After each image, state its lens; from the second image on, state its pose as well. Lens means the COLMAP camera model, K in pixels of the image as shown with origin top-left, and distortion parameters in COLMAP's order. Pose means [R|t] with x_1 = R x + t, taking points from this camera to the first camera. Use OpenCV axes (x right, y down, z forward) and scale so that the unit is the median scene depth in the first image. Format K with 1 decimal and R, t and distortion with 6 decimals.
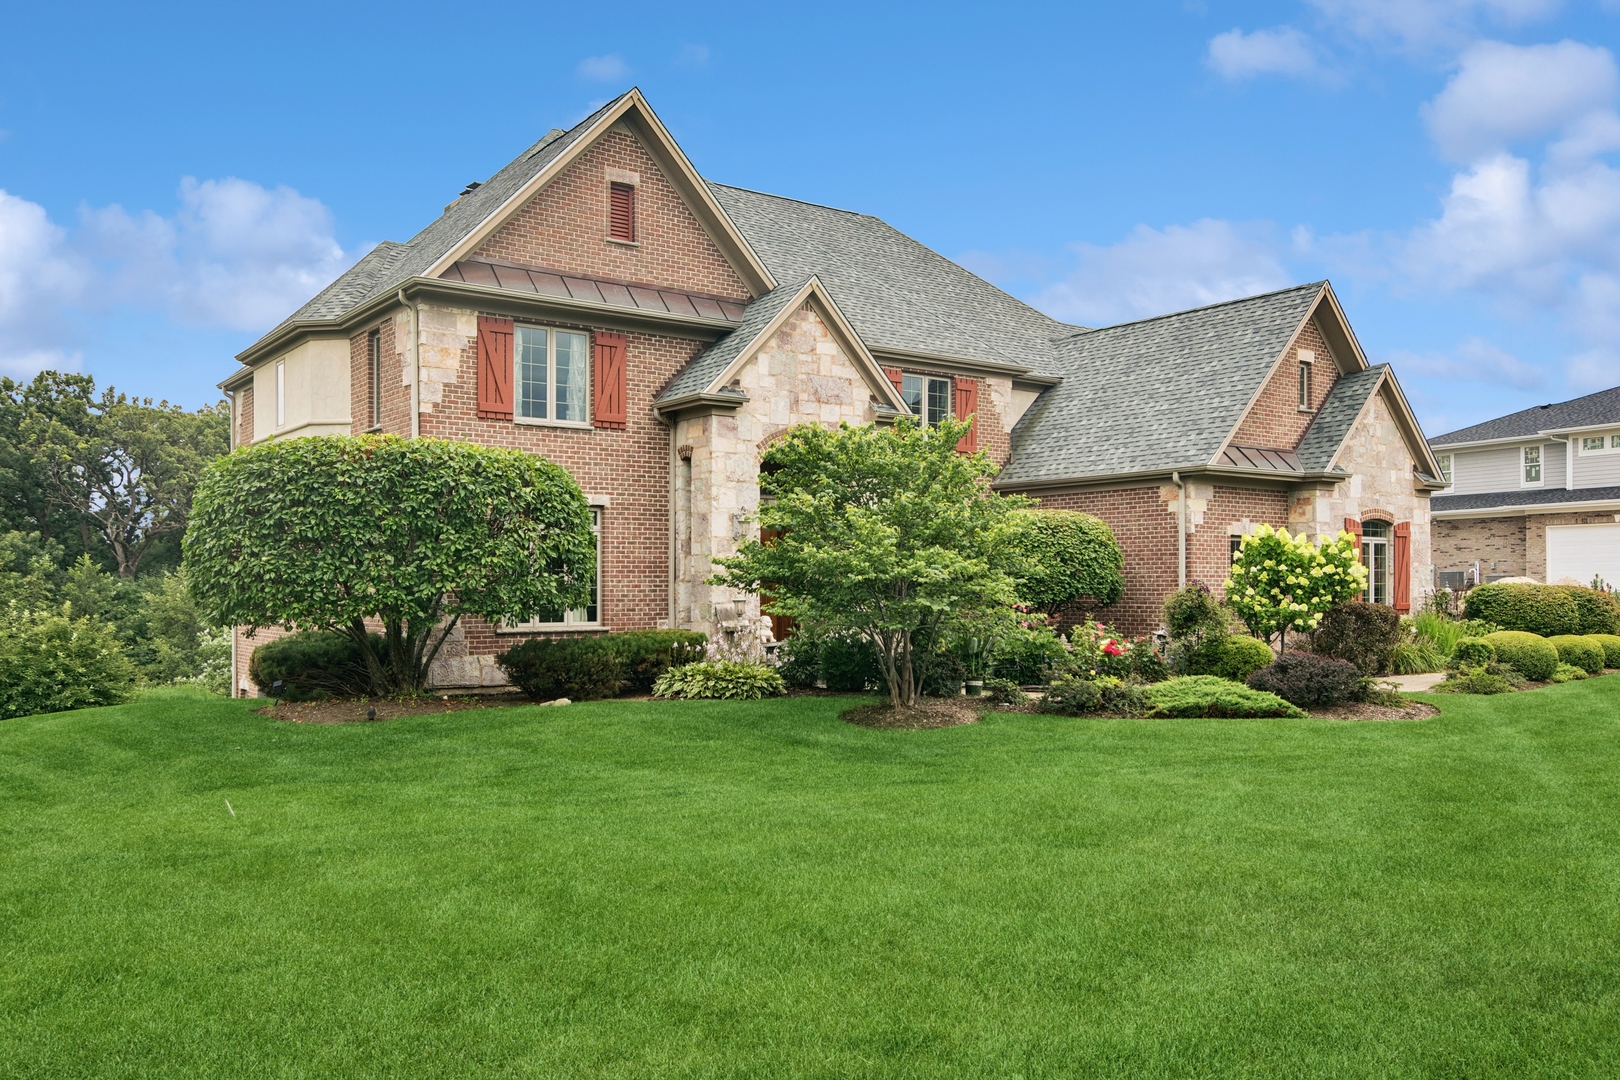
lens RADIAL K [[1352.3, 0, 828.1], [0, 1352.3, 587.6], [0, 0, 1]] dist [-0.012482, 0.010199]
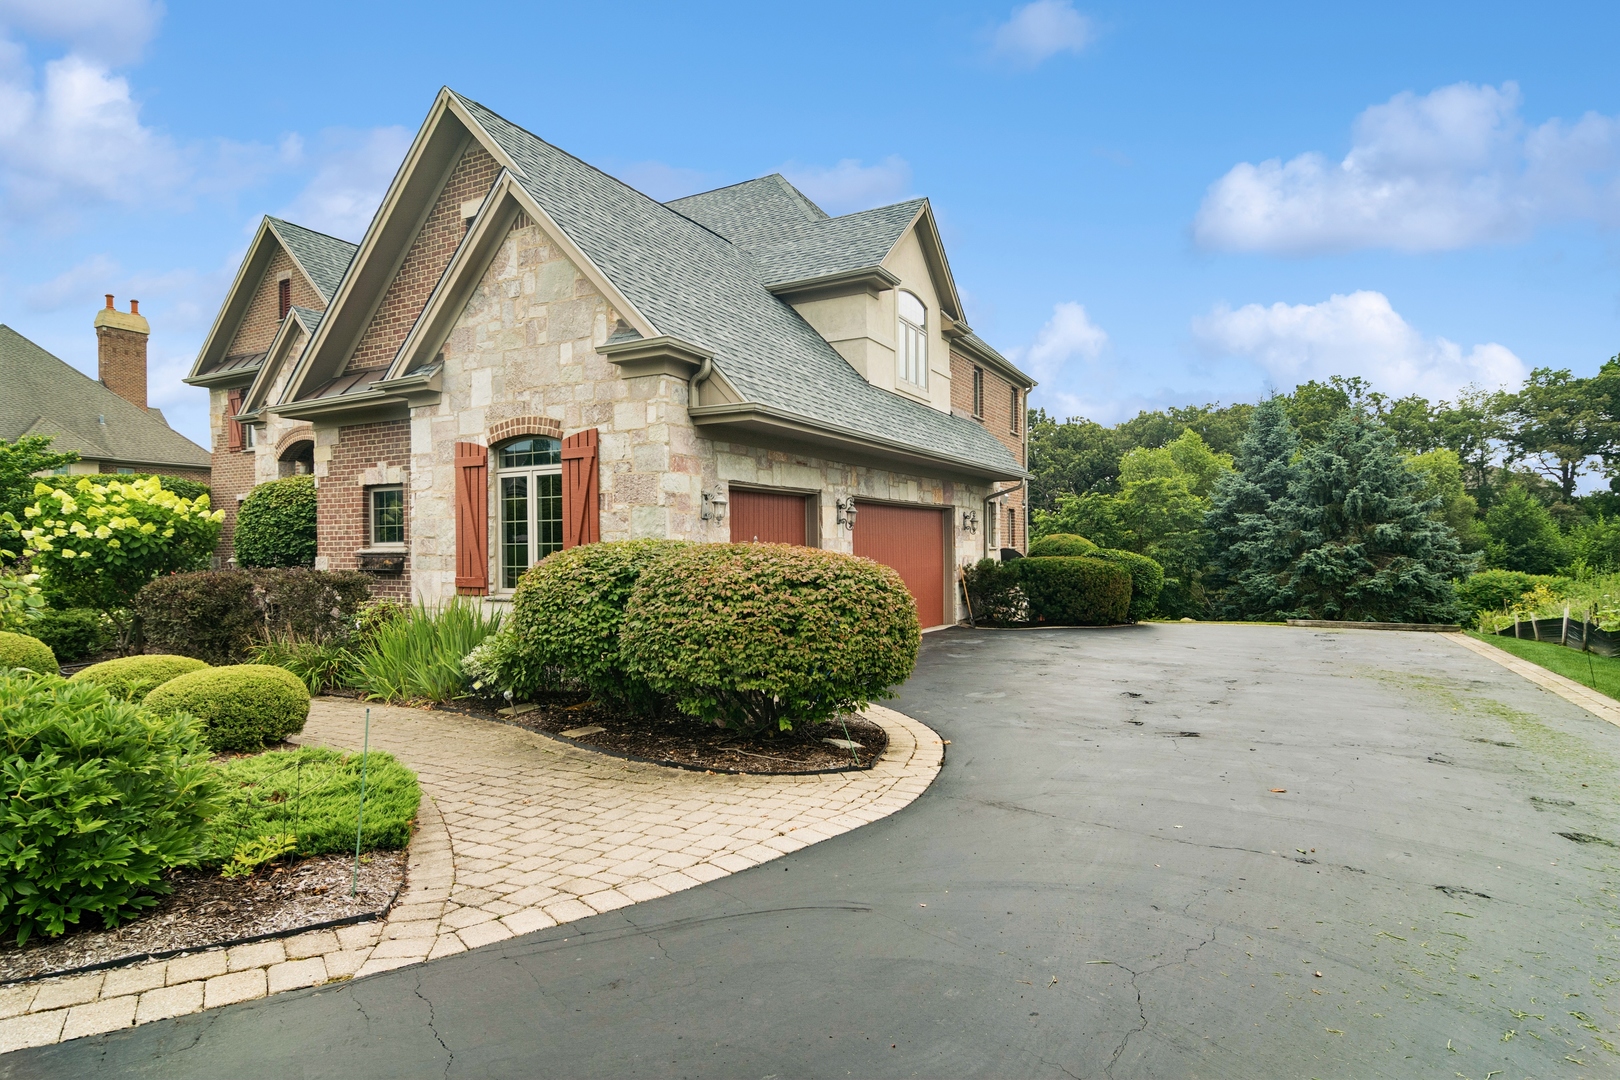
lens RADIAL K [[890.0, 0, 806.7], [0, 890.0, 547.9], [0, 0, 1]] dist [-0.001399, 0.002886]
pose [[0.395850, -0.002681, -0.918311, 0.962648], [0.010822, 0.999940, 0.001746, -0.000666], [0.918251, -0.010629, 0.395855, 1.133500]]
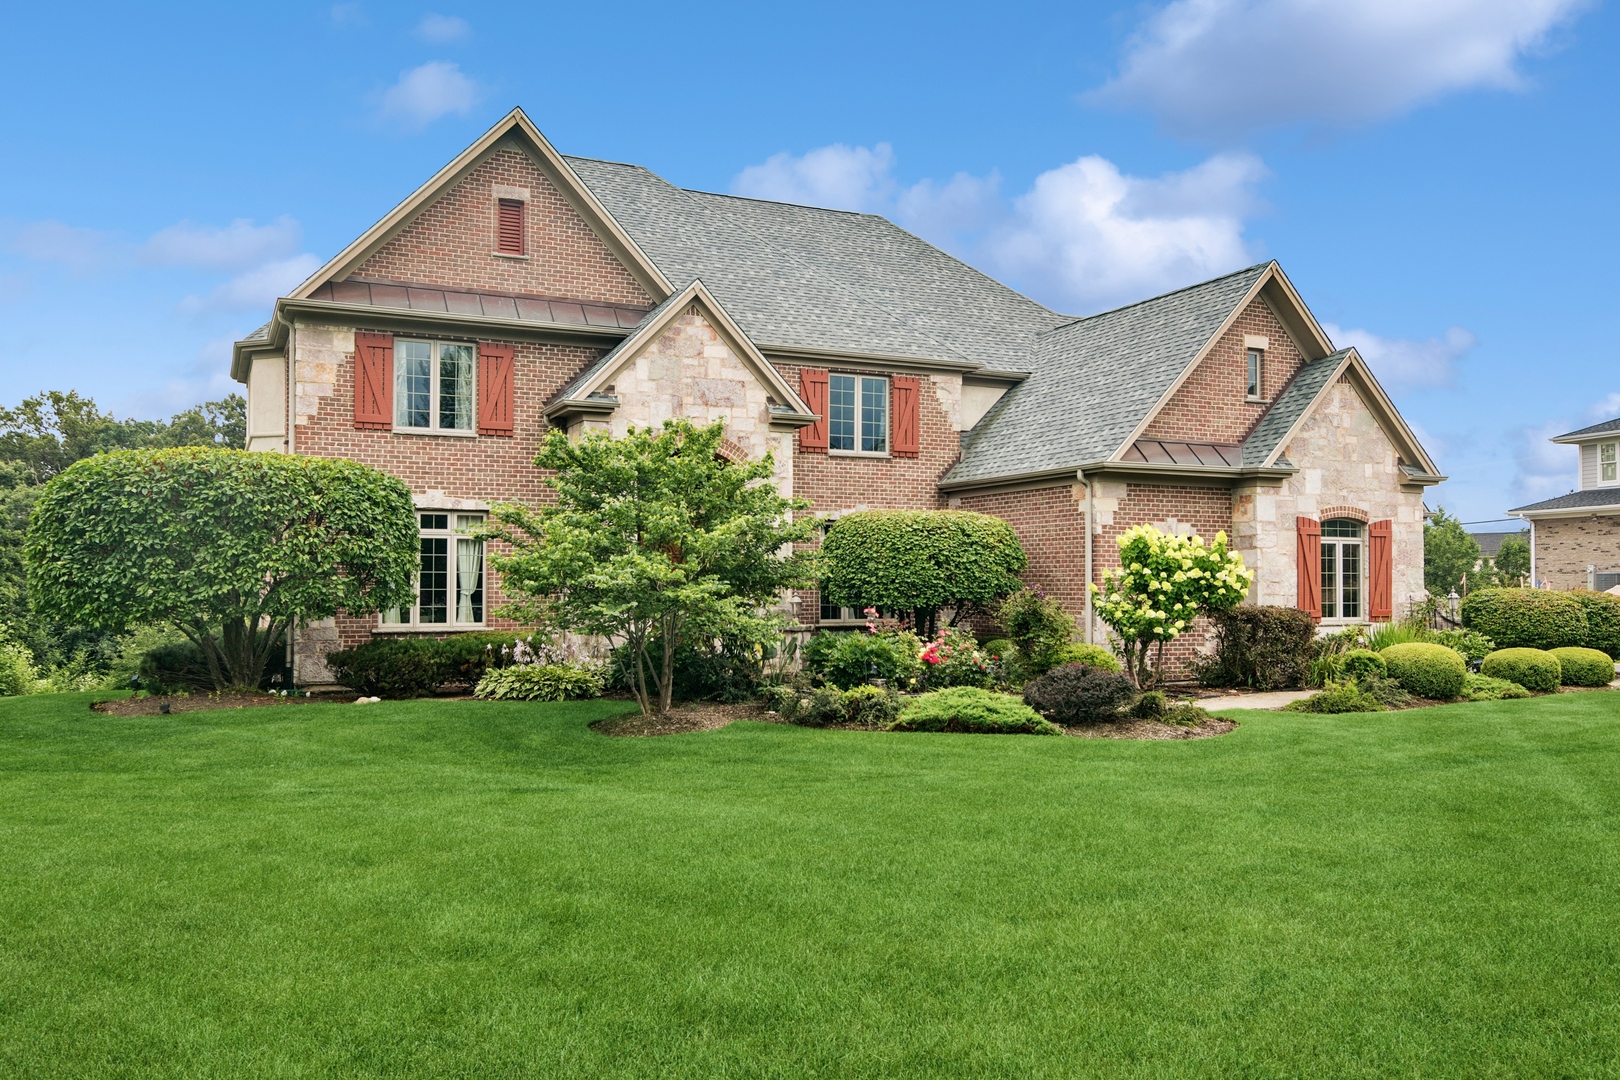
lens RADIAL K [[1352.3, 0, 806.2], [0, 1352.3, 552.5], [0, 0, 1]] dist [-0.012482, 0.010199]
pose [[0.978961, -0.001446, -0.204042, 0.279973], [-0.003716, 0.999683, -0.024916, -0.003575], [0.204013, 0.025150, 0.978645, 0.038907]]
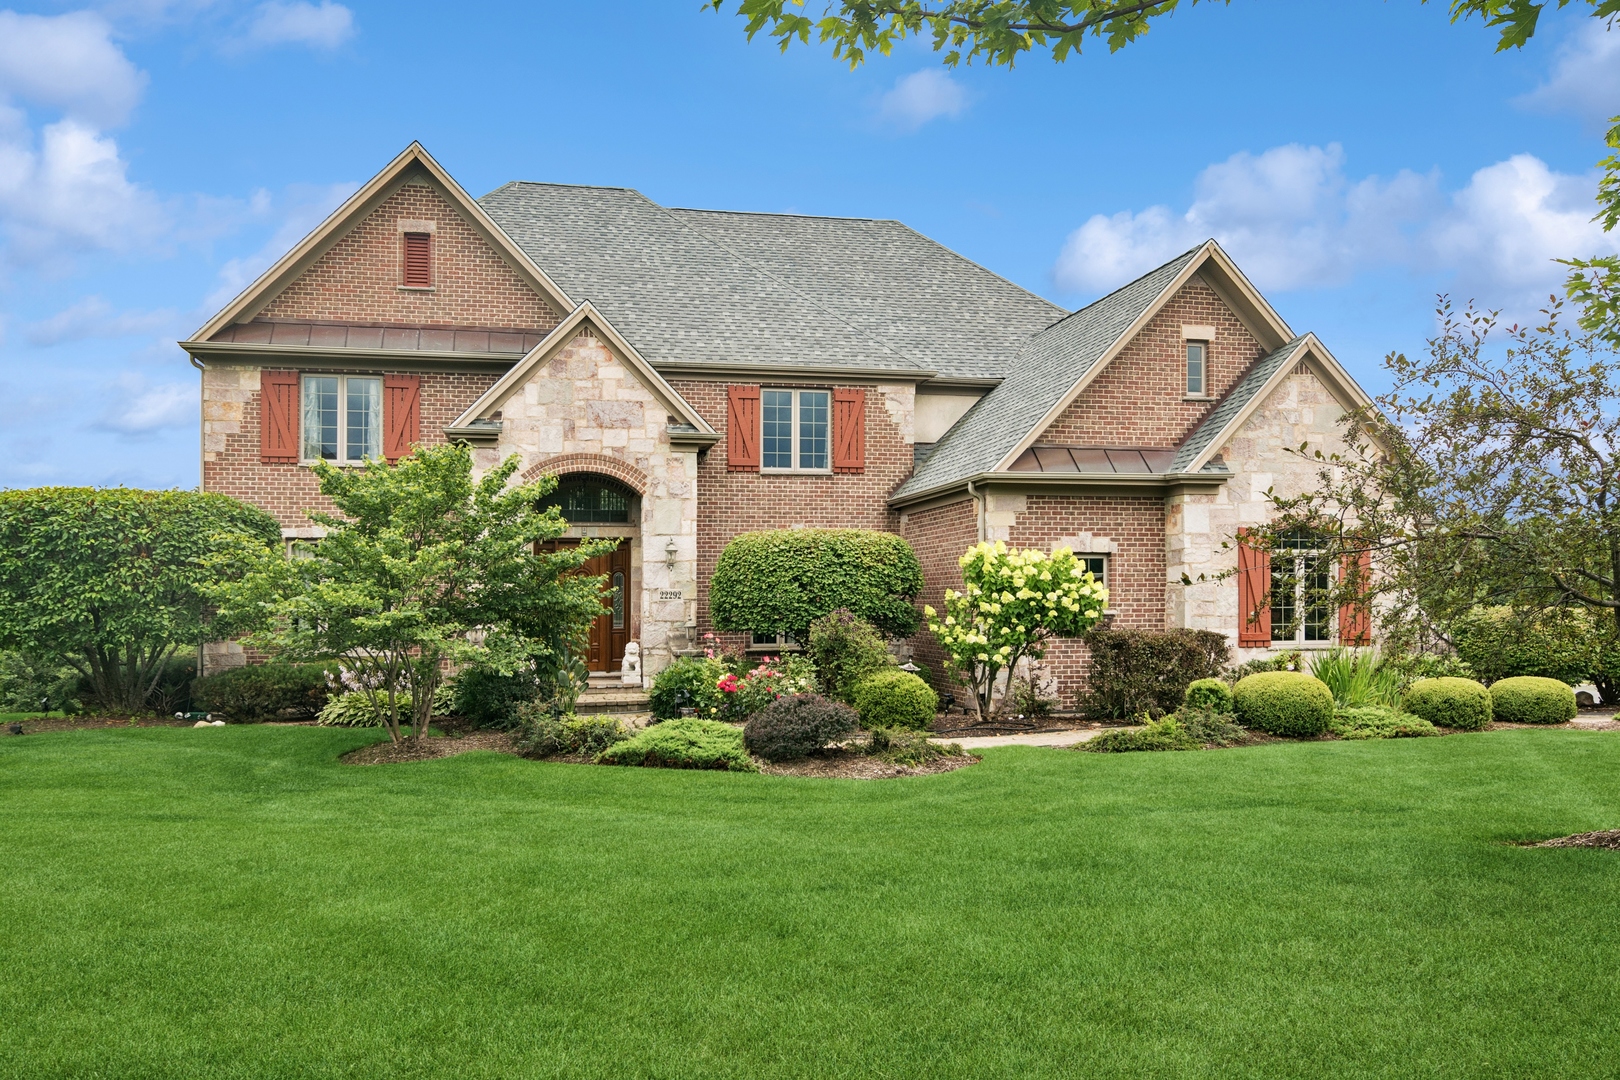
lens RADIAL K [[1352.3, 0, 790.2], [0, 1352.3, 579.8], [0, 0, 1]] dist [-0.012482, 0.010199]
pose [[0.906492, -0.012822, -0.422029, 0.553383], [0.004999, 0.999795, -0.019640, -0.006138], [0.422194, 0.015694, 0.906370, 0.171820]]
